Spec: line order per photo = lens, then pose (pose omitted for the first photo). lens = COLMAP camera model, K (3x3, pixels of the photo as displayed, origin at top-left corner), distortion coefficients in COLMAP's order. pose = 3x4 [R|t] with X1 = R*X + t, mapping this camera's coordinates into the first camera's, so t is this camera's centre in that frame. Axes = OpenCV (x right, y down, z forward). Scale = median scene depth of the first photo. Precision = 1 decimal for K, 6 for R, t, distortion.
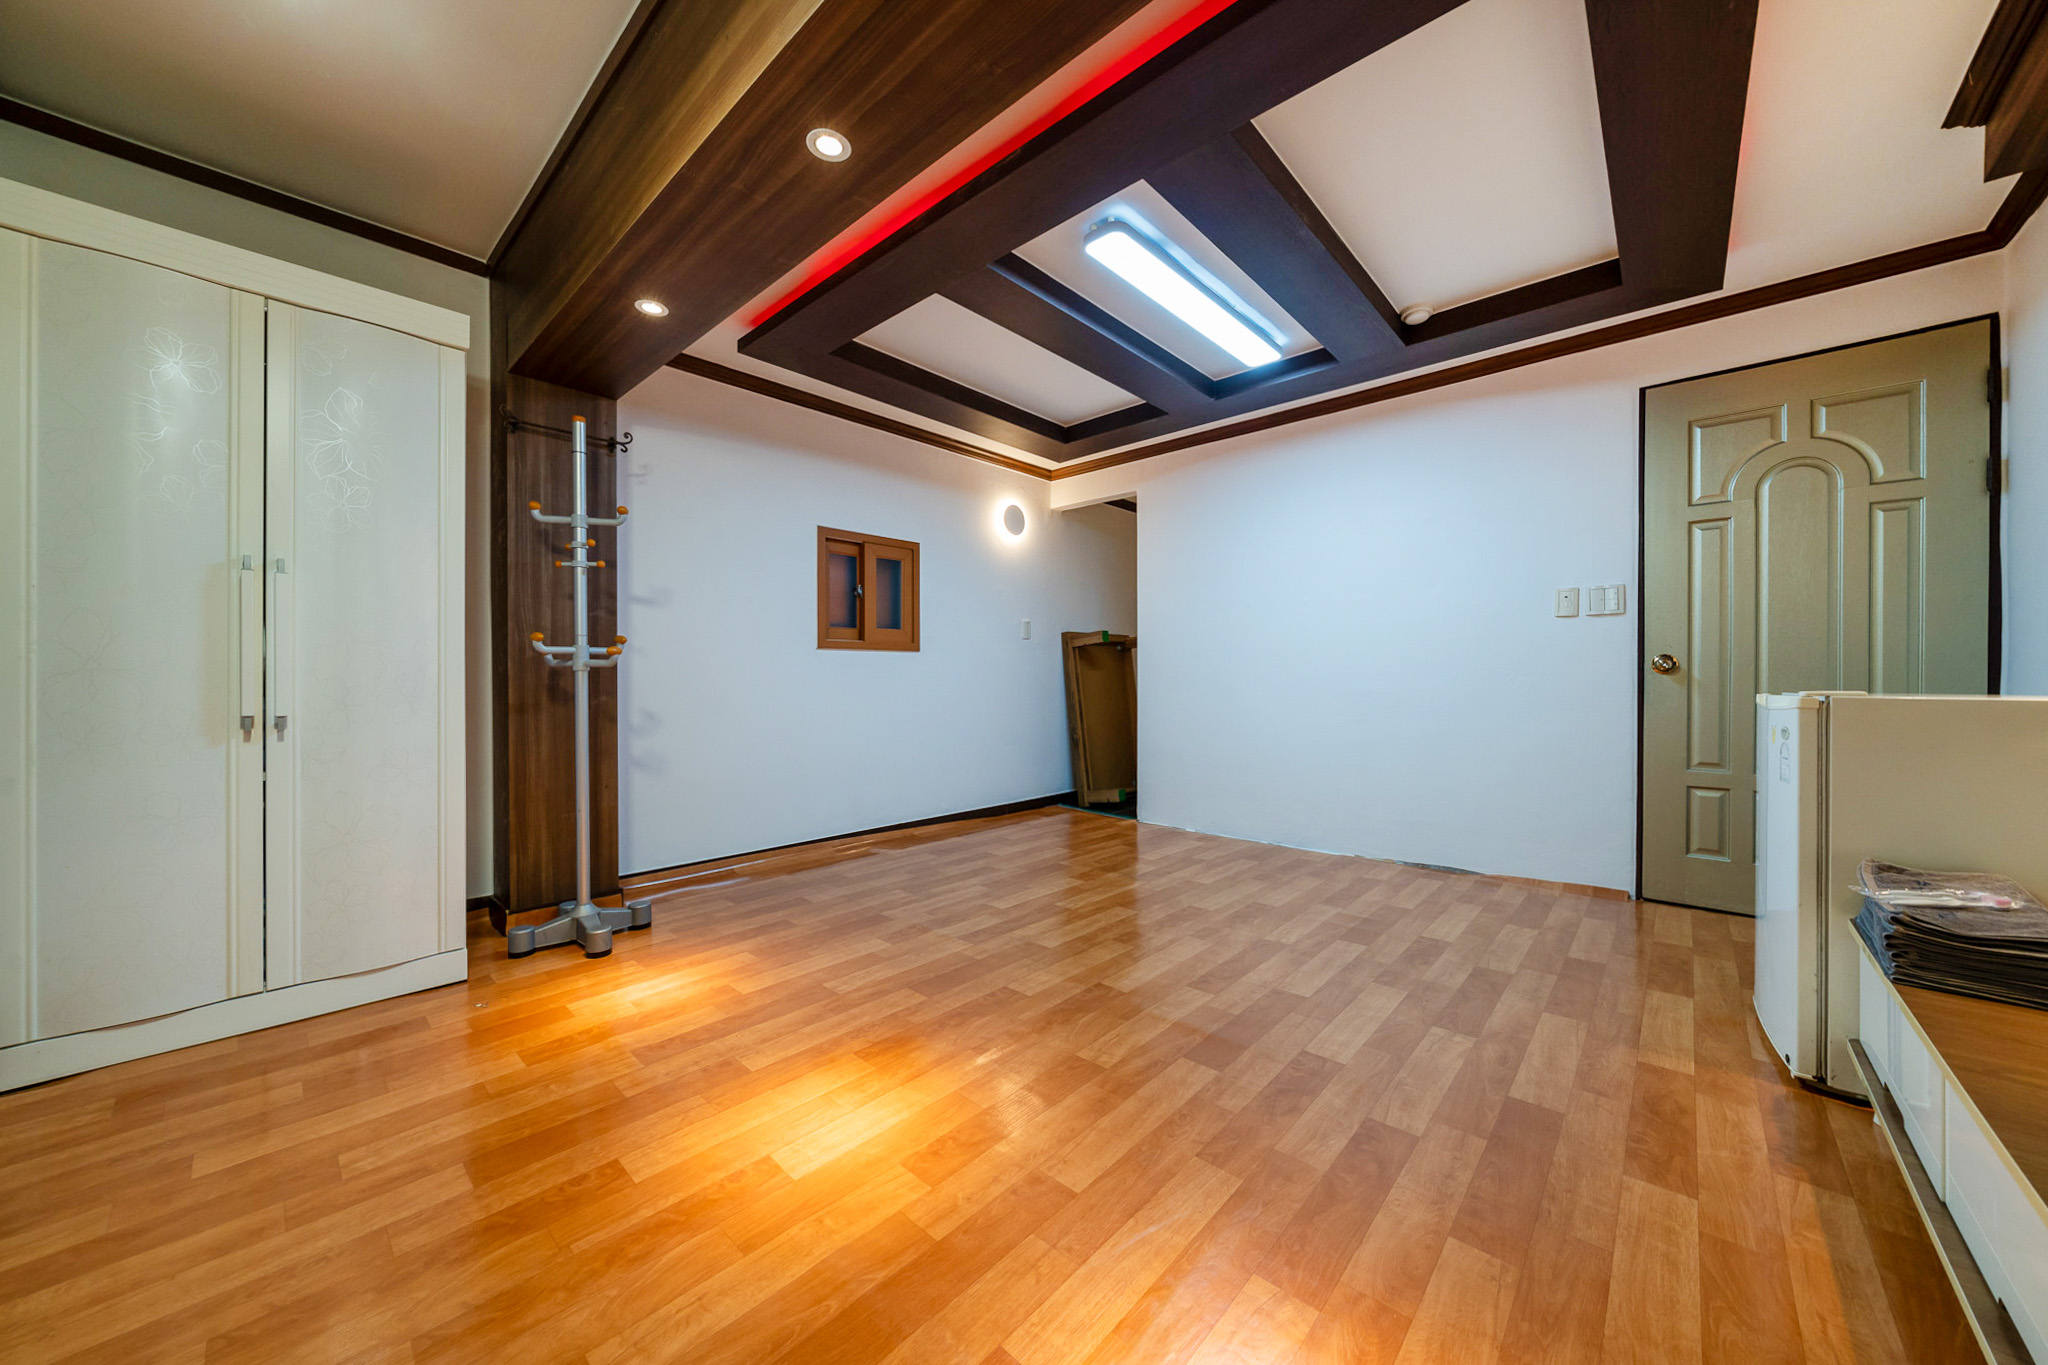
lens RADIAL K [[715.3, 0, 1018.3], [0, 715.3, 681.9], [0, 0, 1]] dist [-0.002954, -0.000133]
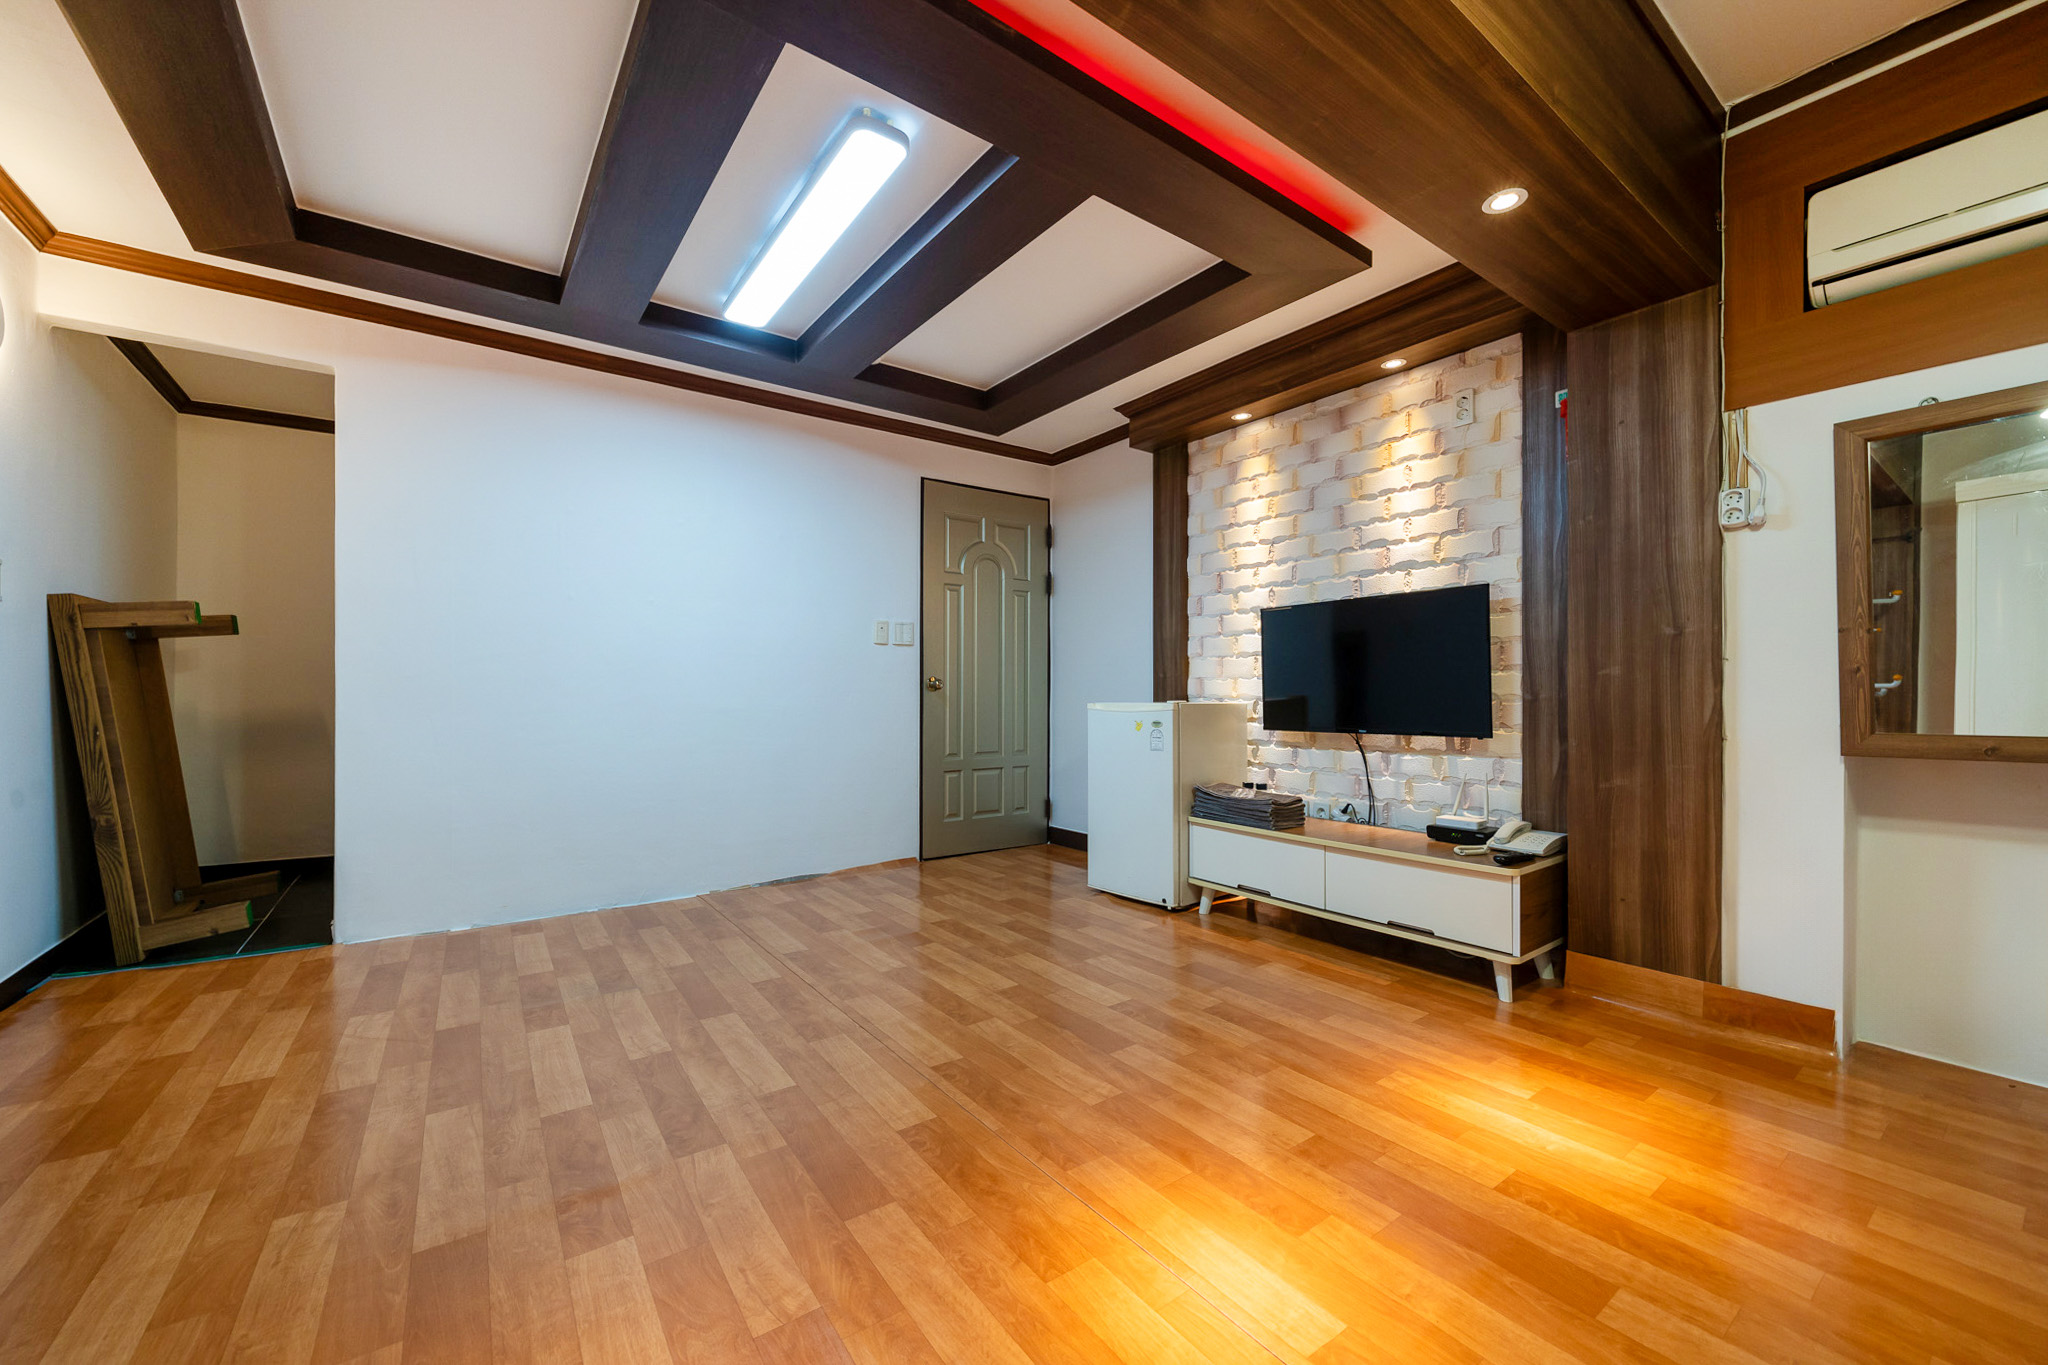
lens RADIAL K [[798.5, 0, 1029.9], [0, 798.5, 697.5], [0, 0, 1]] dist [0.001025, 0.000040]
pose [[0.188715, -0.004214, 0.982023, -0.627471], [0.005737, 0.999978, 0.003189, -0.004271], [-0.982015, 0.005032, 0.188735, 0.589081]]
